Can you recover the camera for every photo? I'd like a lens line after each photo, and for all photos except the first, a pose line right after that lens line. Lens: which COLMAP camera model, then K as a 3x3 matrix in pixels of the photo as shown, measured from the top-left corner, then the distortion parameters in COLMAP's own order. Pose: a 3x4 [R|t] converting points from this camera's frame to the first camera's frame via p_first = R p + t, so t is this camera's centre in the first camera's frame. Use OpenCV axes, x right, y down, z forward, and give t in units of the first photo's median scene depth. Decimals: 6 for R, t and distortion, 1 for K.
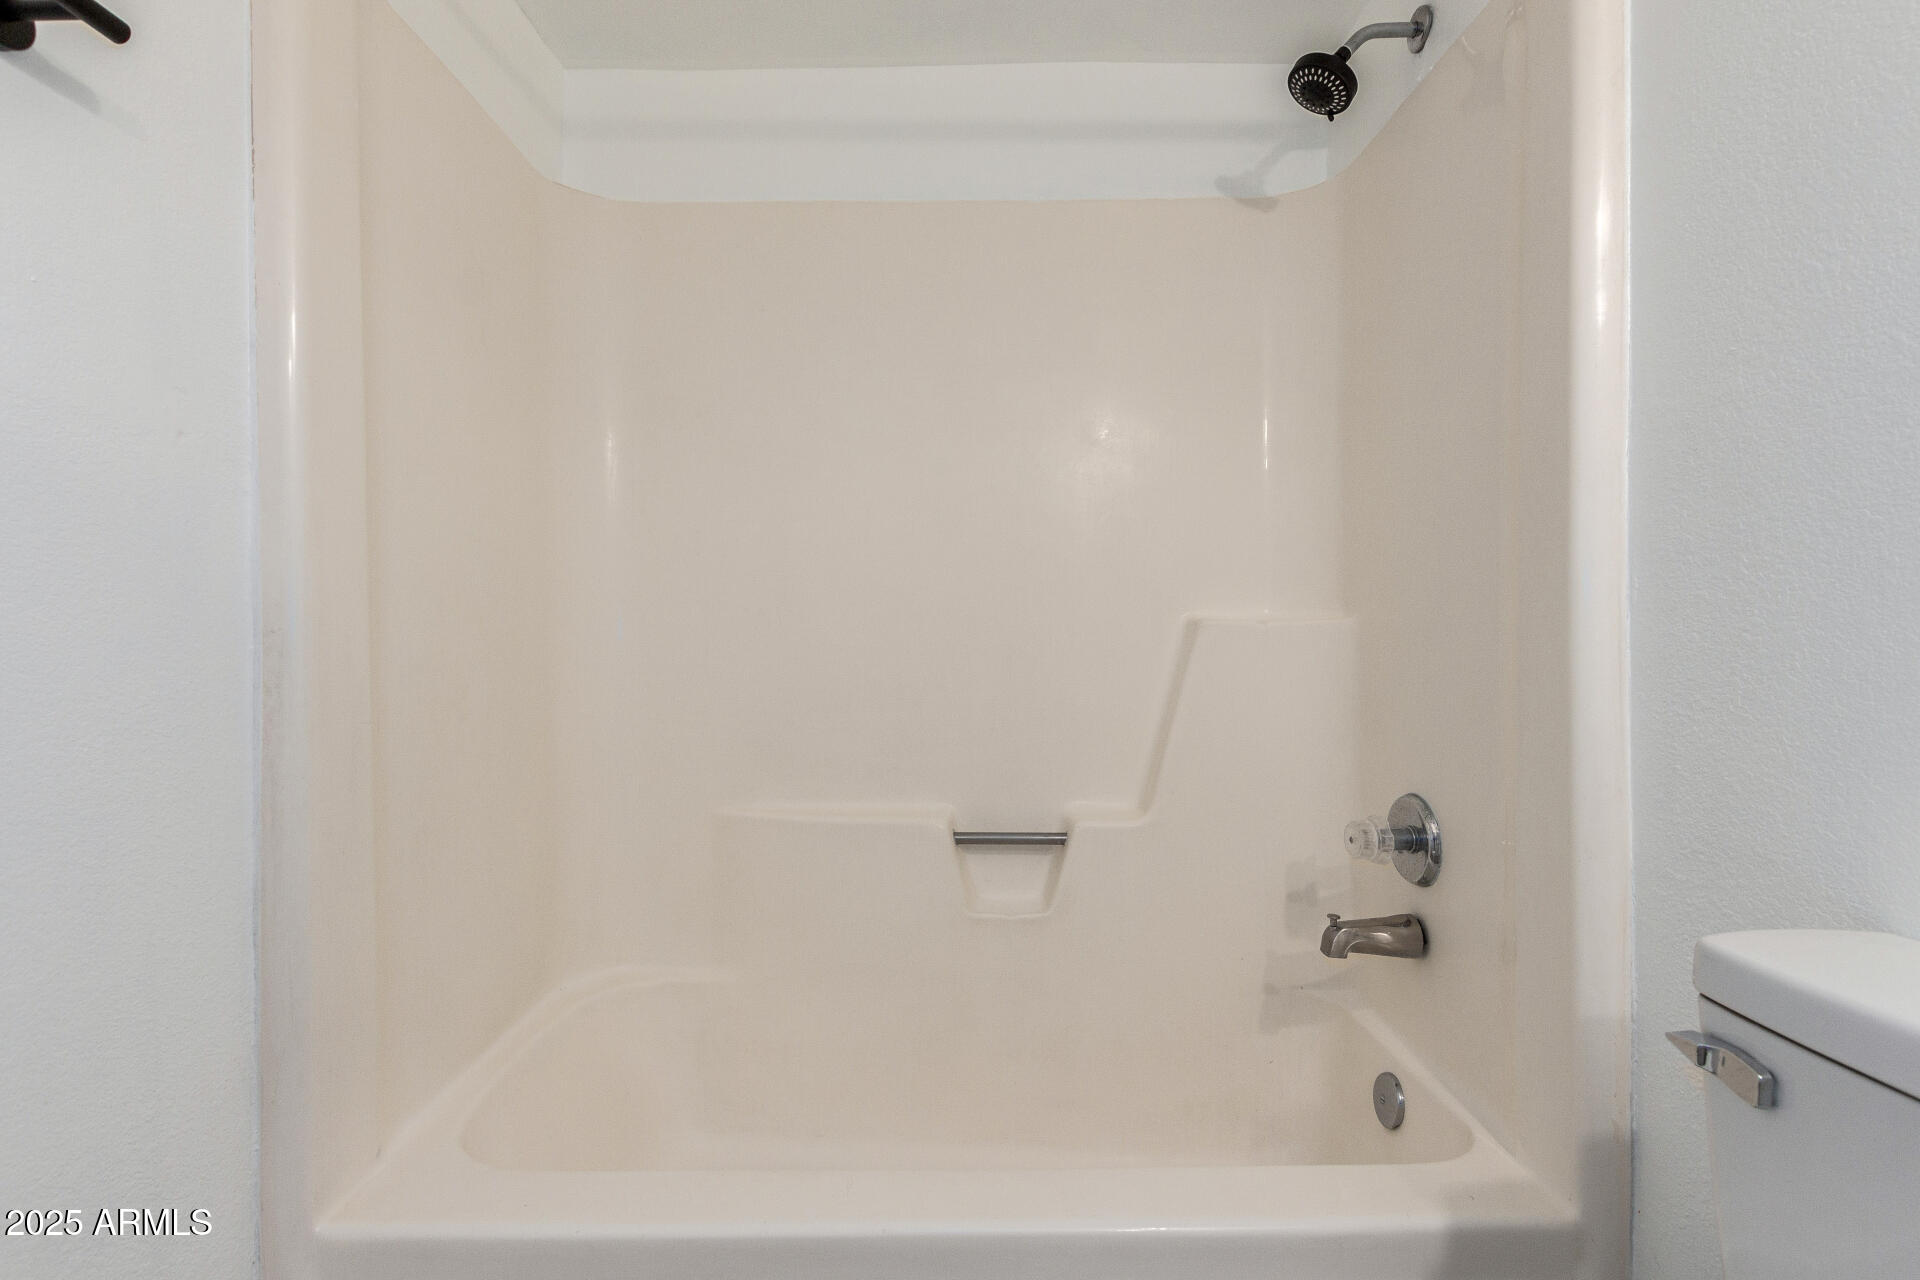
lens RADIAL K [[881.4, 0, 965.4], [0, 881.4, 633.6], [0, 0, 1]] dist [0.004237, -0.000890]
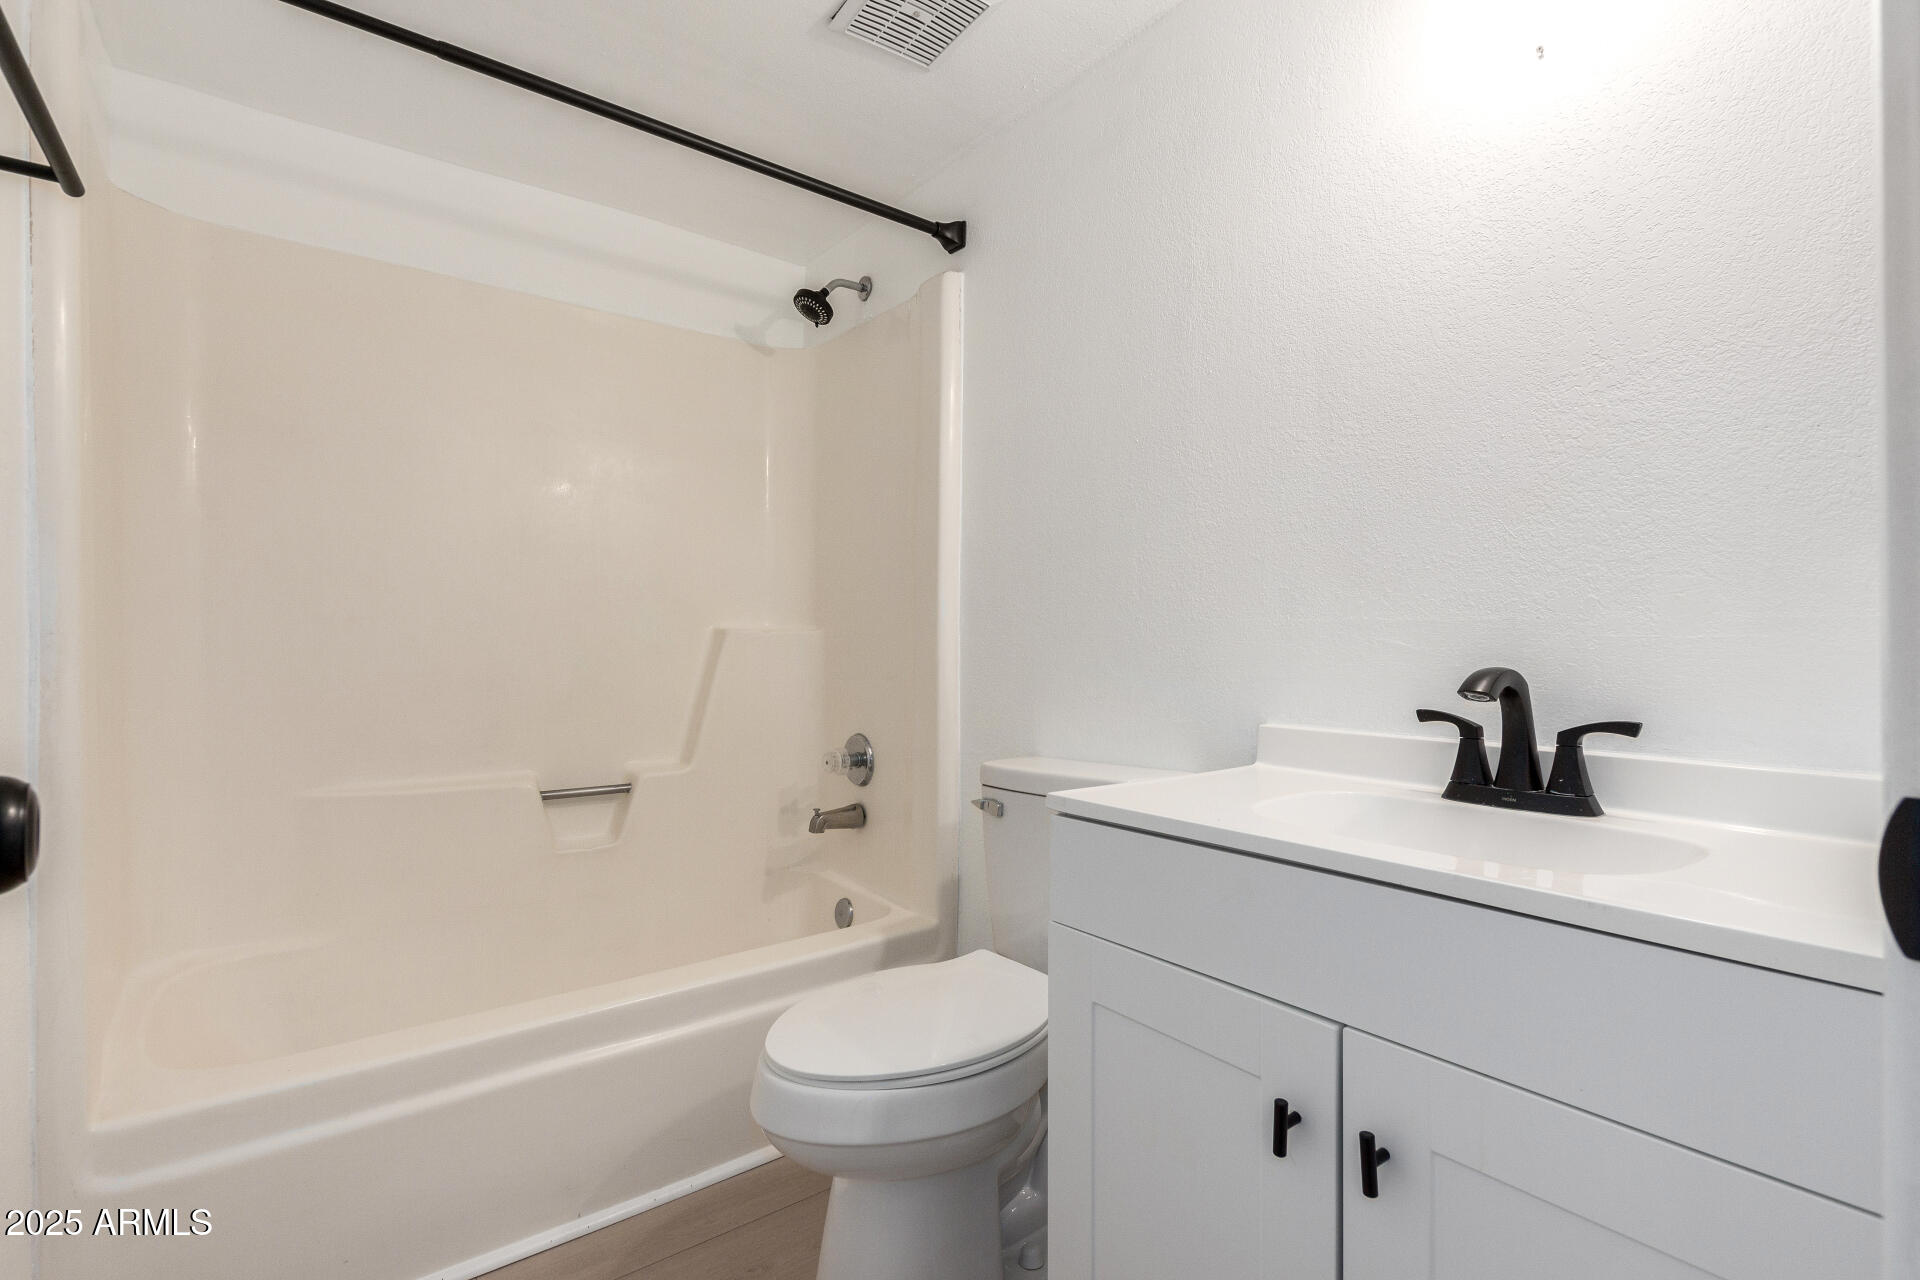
lens RADIAL K [[881.4, 0, 961.3], [0, 881.4, 639.7], [0, 0, 1]] dist [0.004237, -0.000890]
pose [[0.793876, 0.007883, 0.608028, -0.378397], [-0.010198, 0.999948, 0.000350, -0.004551], [-0.607994, -0.006478, 0.793915, -0.484790]]
